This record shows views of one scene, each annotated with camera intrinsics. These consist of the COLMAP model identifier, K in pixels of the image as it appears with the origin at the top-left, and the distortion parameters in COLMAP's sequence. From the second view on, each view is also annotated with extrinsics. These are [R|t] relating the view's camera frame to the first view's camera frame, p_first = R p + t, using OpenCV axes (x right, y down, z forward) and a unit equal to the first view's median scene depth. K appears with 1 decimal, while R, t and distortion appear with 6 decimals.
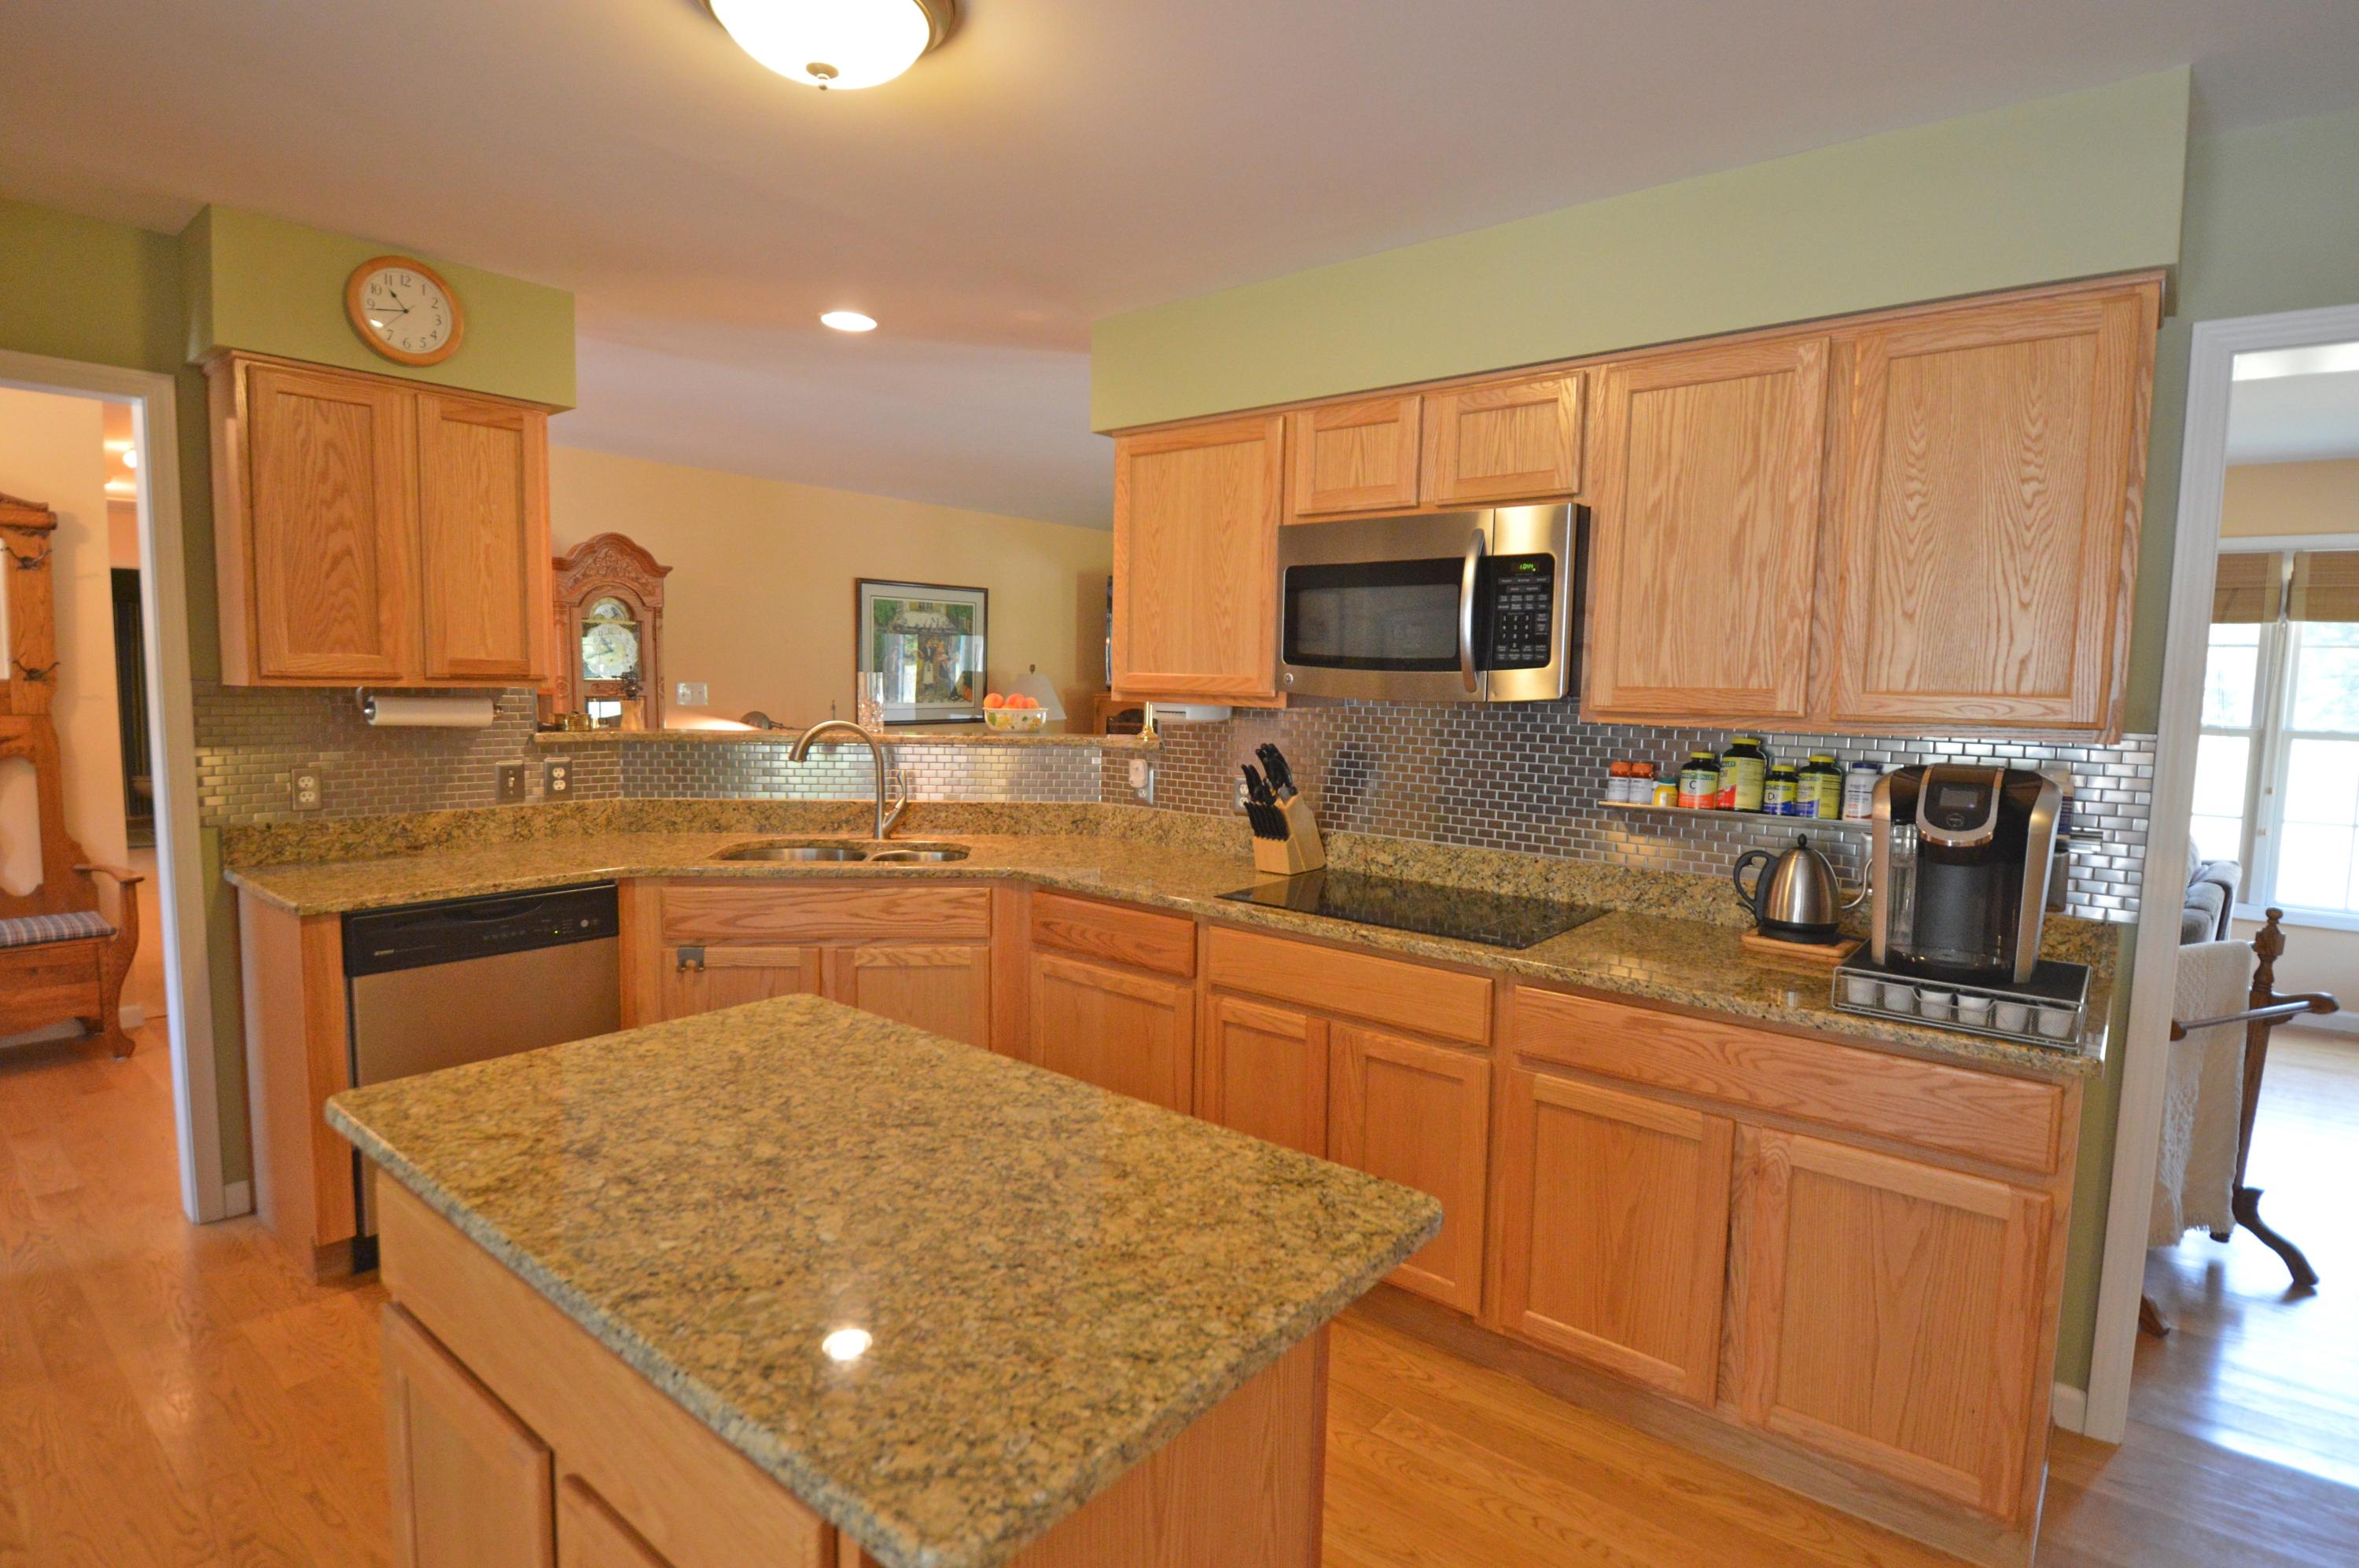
lens RADIAL K [[1174.8, 0, 1181.3], [0, 1174.8, 788.4], [0, 0, 1]] dist [-0.000568, -0.000519]
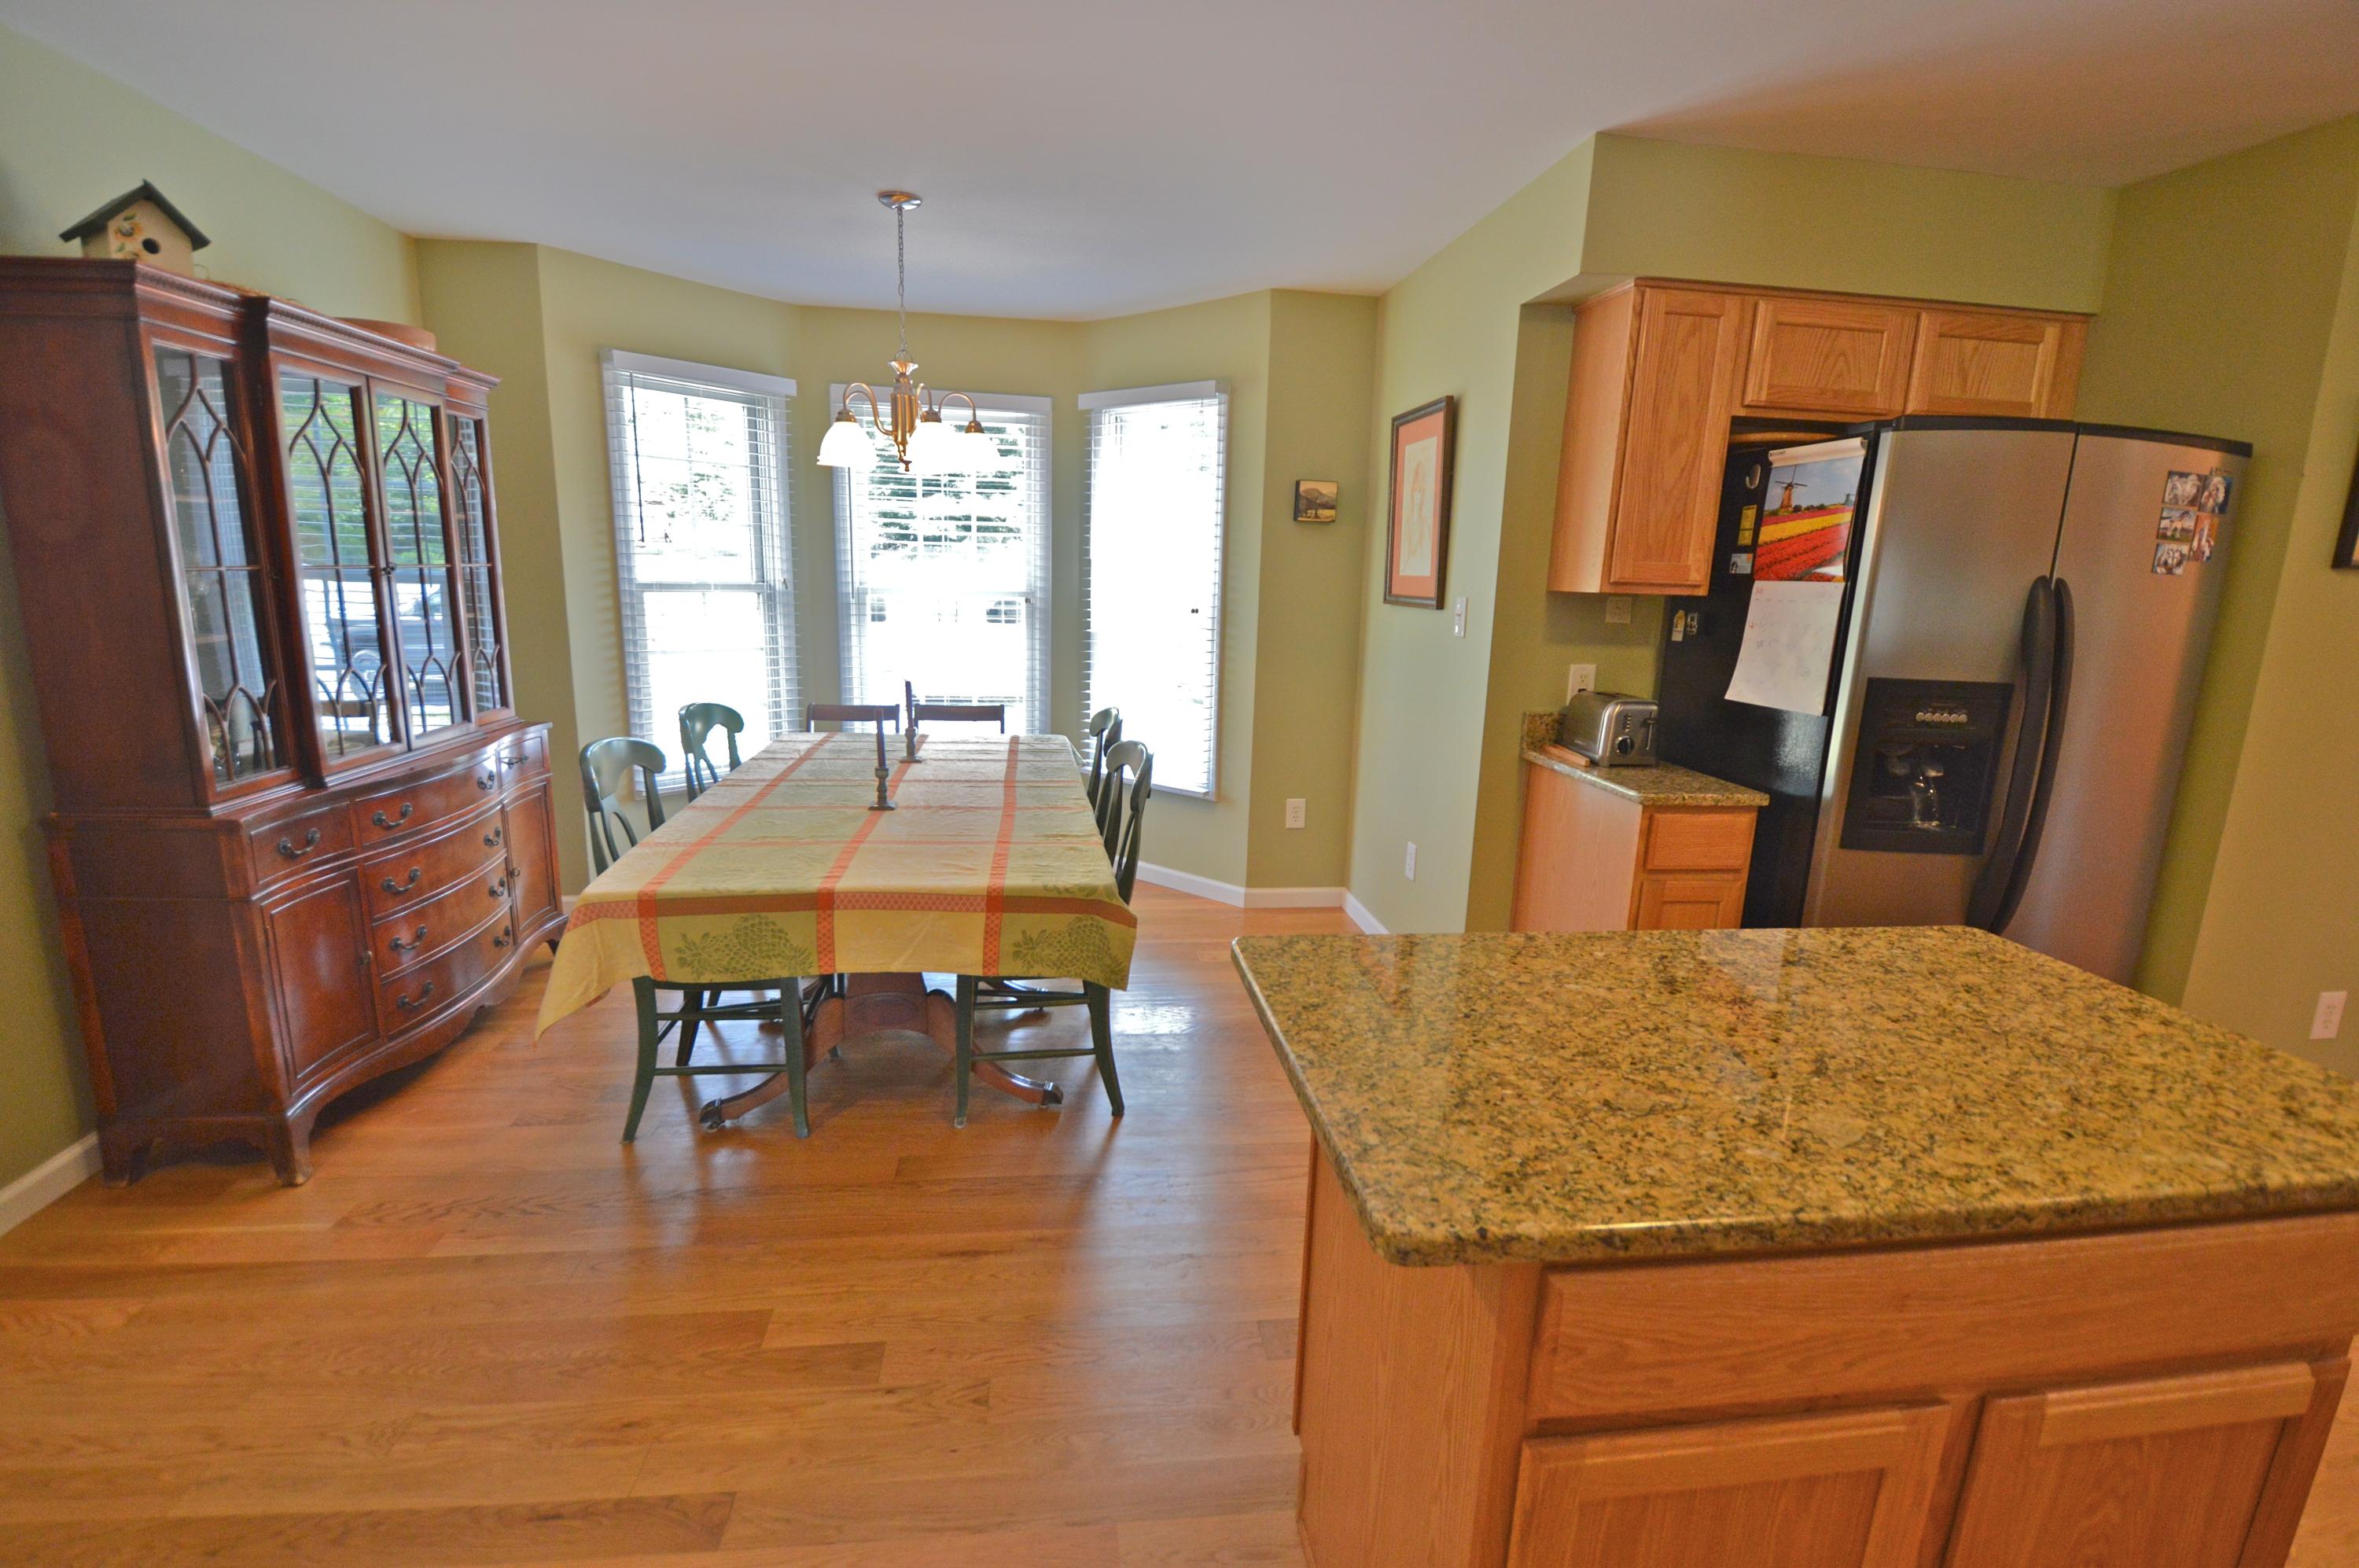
lens RADIAL K [[1089.8, 0, 1185.9], [0, 1089.8, 793.2], [0, 0, 1]] dist [-0.003050, -0.000313]
pose [[-0.685524, 0.107655, -0.720047, 0.441844], [-0.115831, 0.960283, 0.253850, -0.048929], [0.718777, 0.257424, -0.645827, 0.717865]]
